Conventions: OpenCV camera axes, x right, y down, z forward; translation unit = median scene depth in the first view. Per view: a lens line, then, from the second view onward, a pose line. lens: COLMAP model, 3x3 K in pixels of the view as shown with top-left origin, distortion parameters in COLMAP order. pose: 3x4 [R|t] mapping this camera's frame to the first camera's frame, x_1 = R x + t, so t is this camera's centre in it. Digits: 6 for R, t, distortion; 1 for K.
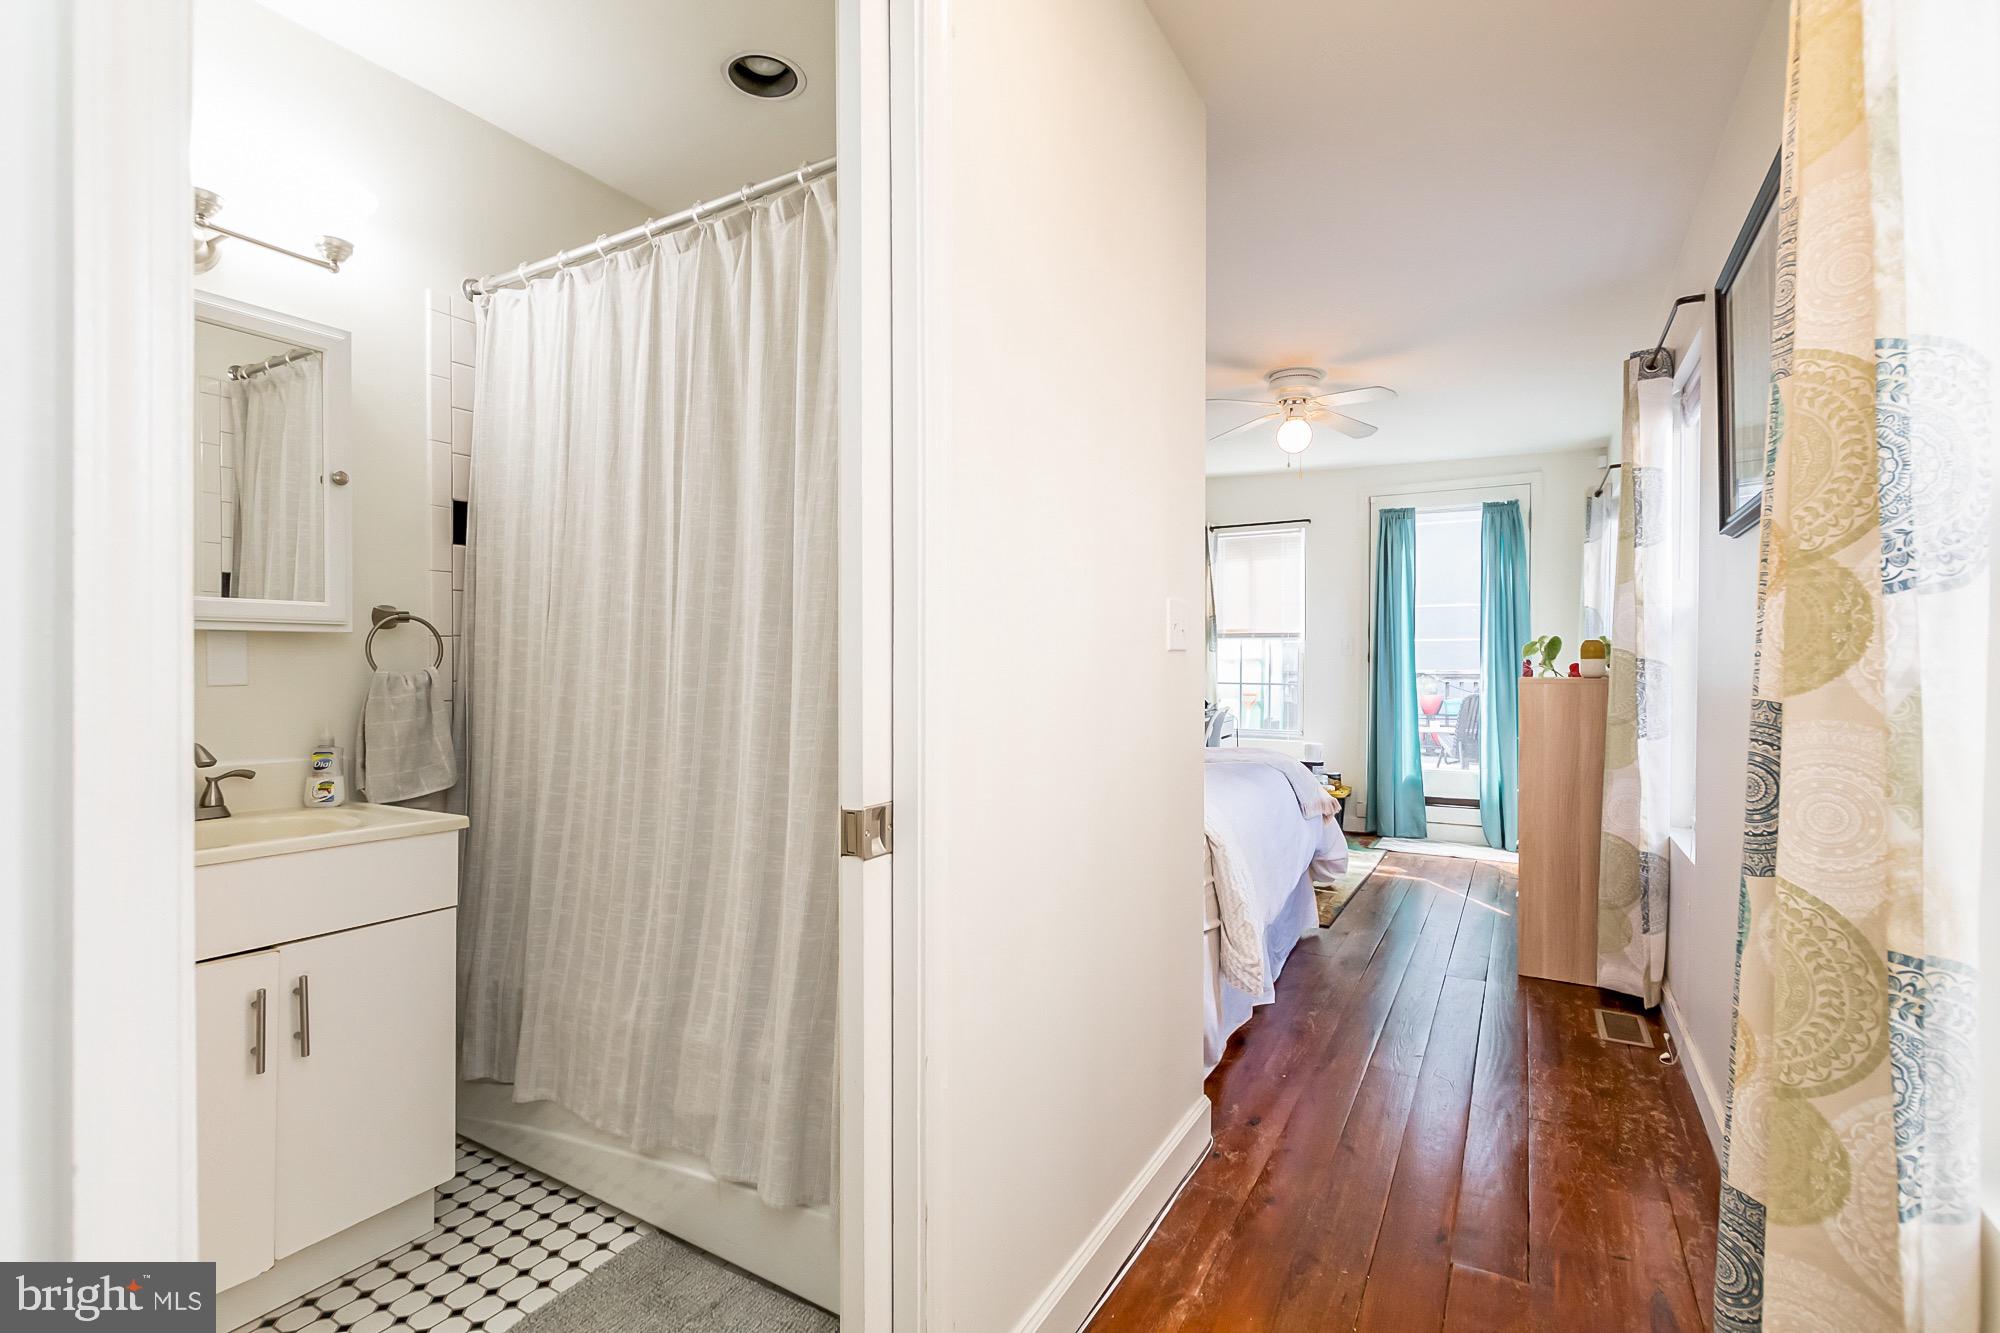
lens RADIAL K [[920.9, 0, 996.8], [0, 920.9, 664.4], [0, 0, 1]] dist [0.003891, -0.000779]
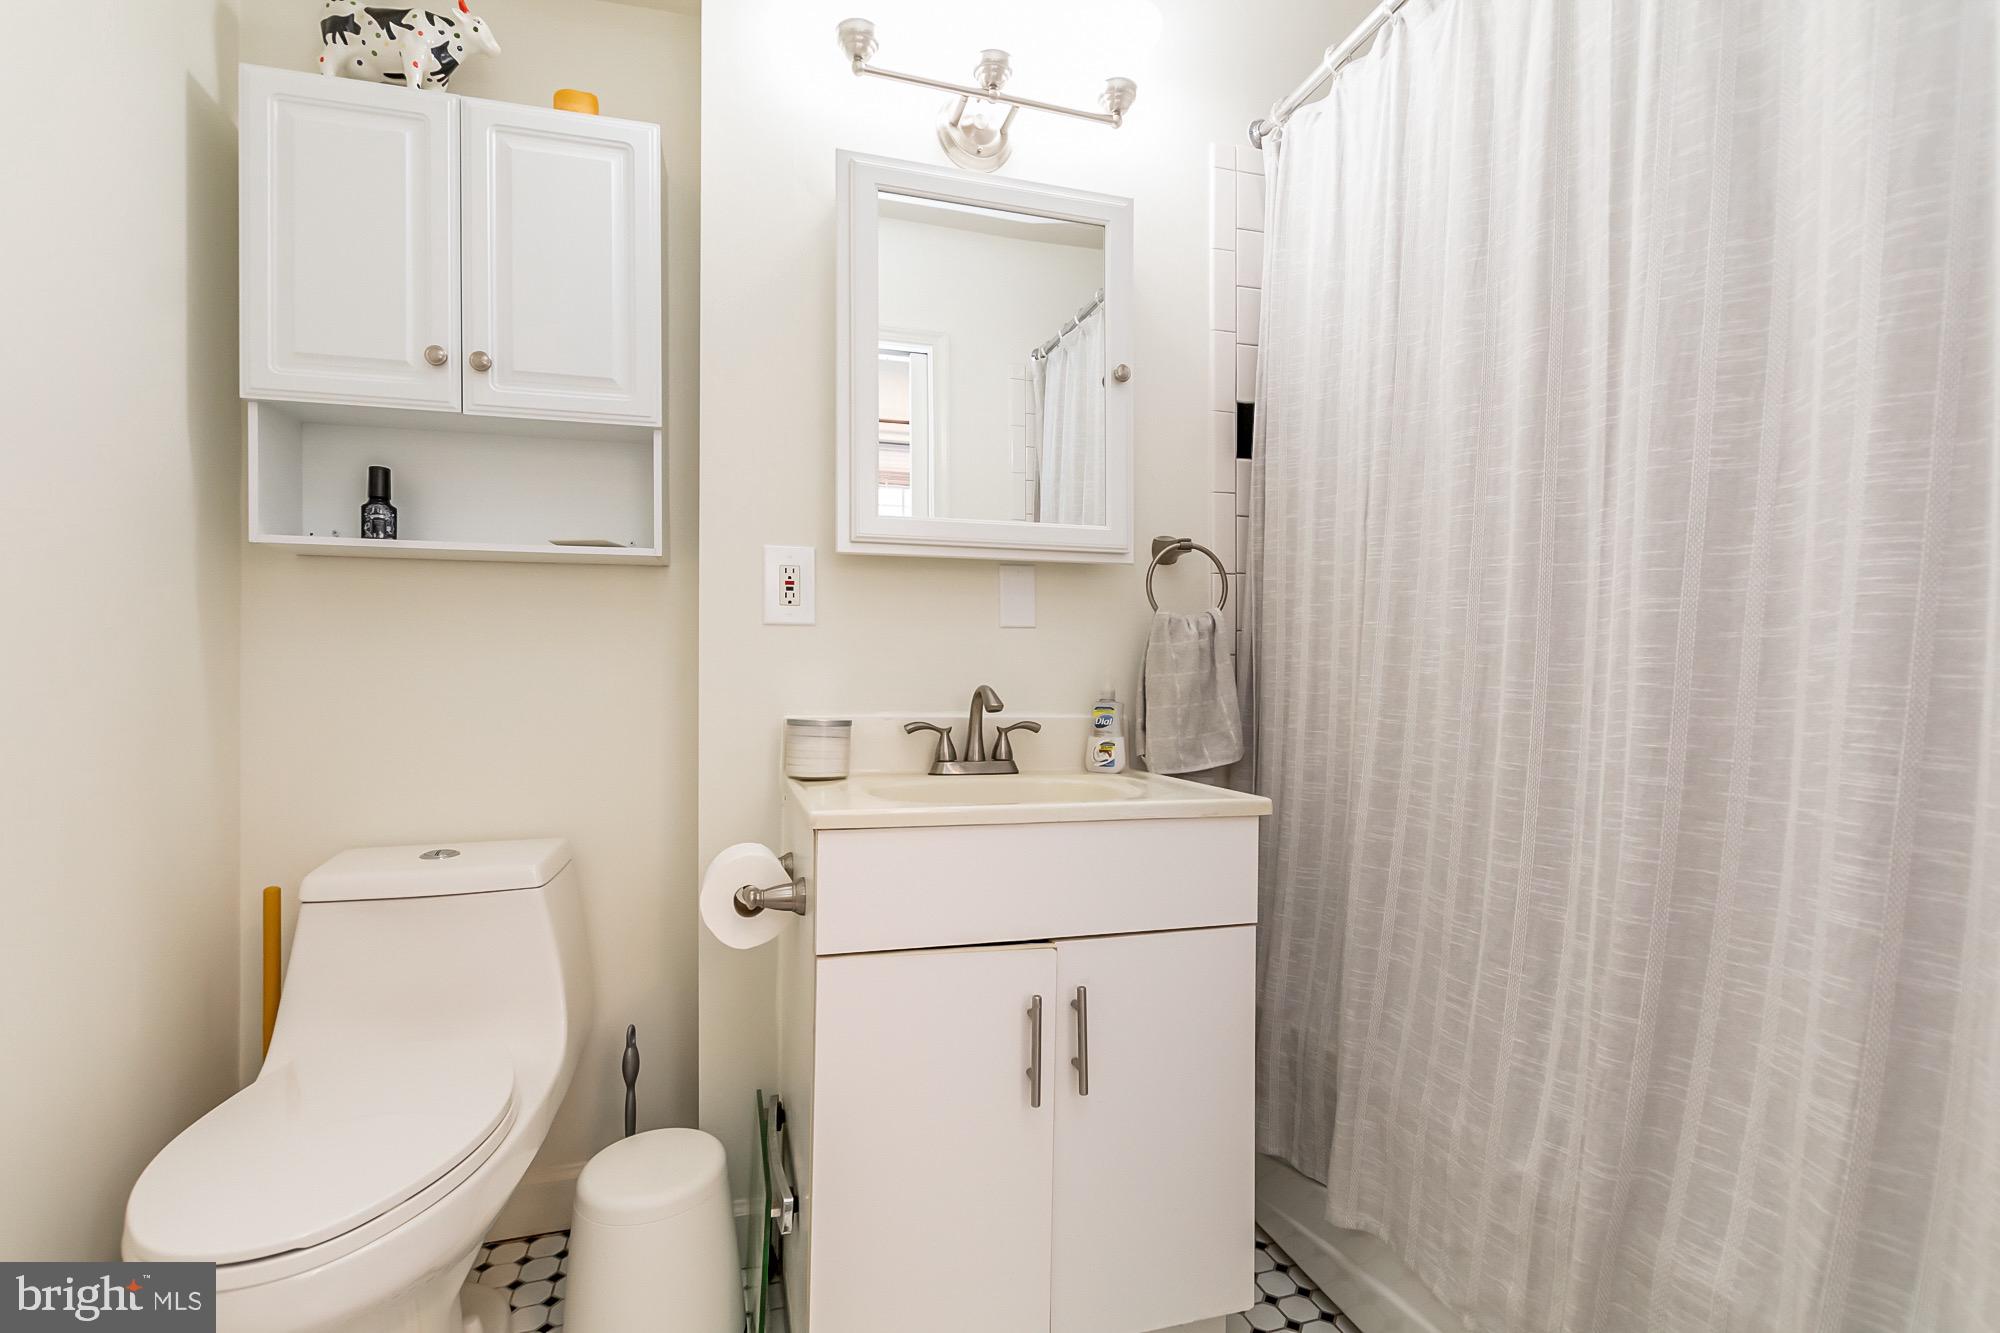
lens RADIAL K [[920.9, 0, 996.8], [0, 920.9, 664.4], [0, 0, 1]] dist [0.003891, -0.000779]
pose [[0.733652, -0.003988, -0.679514, -0.228884], [-0.004566, 0.999931, -0.010799, 0.065136], [0.679510, 0.011026, 0.733583, 0.314219]]
